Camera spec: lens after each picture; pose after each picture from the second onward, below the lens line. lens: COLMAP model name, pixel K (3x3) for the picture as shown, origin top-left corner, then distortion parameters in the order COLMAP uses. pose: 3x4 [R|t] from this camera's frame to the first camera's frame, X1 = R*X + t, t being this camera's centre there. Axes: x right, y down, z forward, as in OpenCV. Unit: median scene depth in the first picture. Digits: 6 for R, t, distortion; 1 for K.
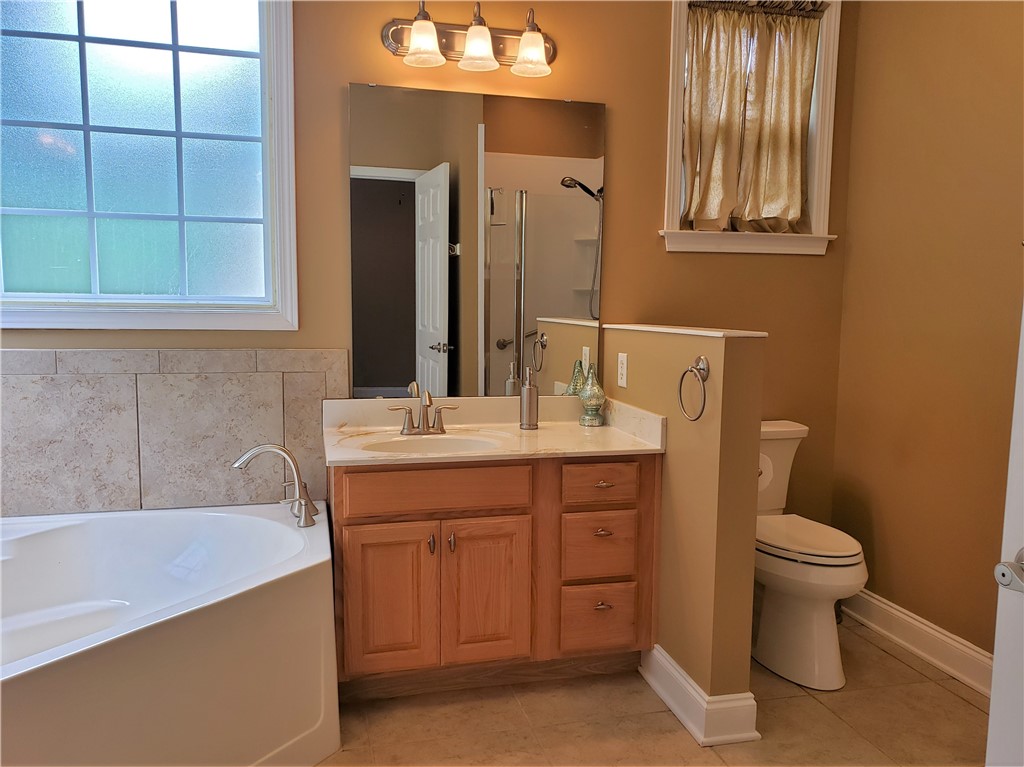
lens RADIAL K [[800.7, 0, 512.0], [0, 800.7, 383.5], [0, 0, 1]] dist [0.023704, -0.001906]
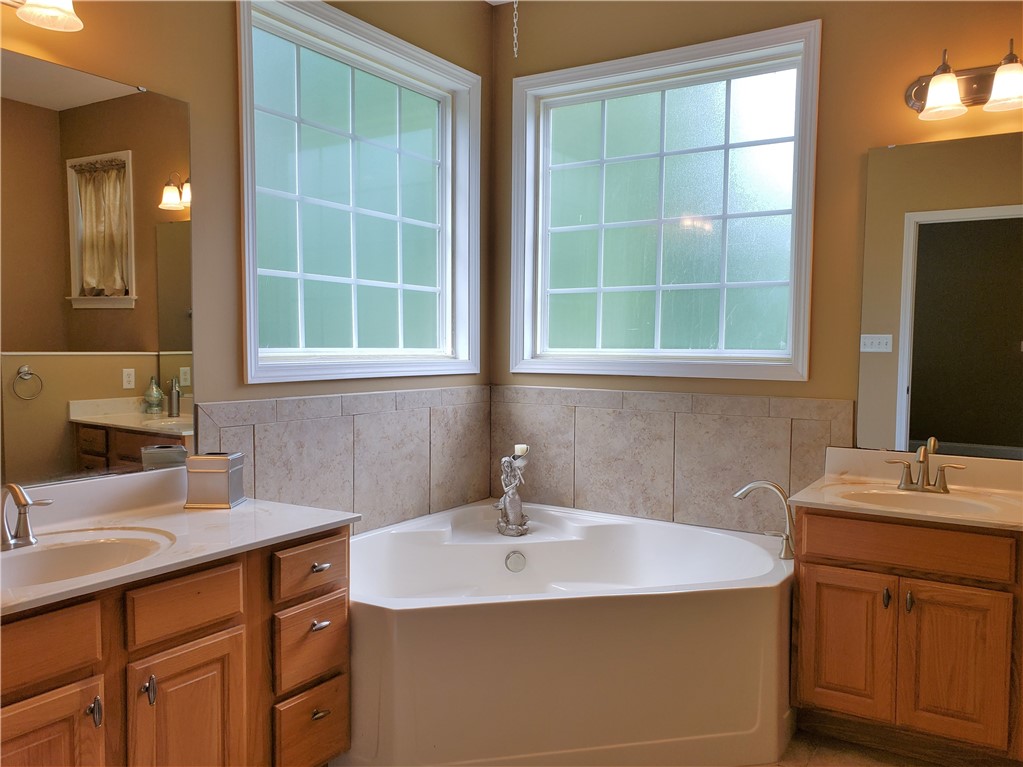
lens RADIAL K [[799.9, 0, 511.5], [0, 799.9, 383.5], [0, 0, 1]] dist [0.023704, -0.001906]
pose [[0.687520, 0.031882, -0.725465, 0.288288], [-0.070177, 0.997277, -0.022679, -0.011677], [0.722767, 0.066504, 0.687885, -0.050903]]
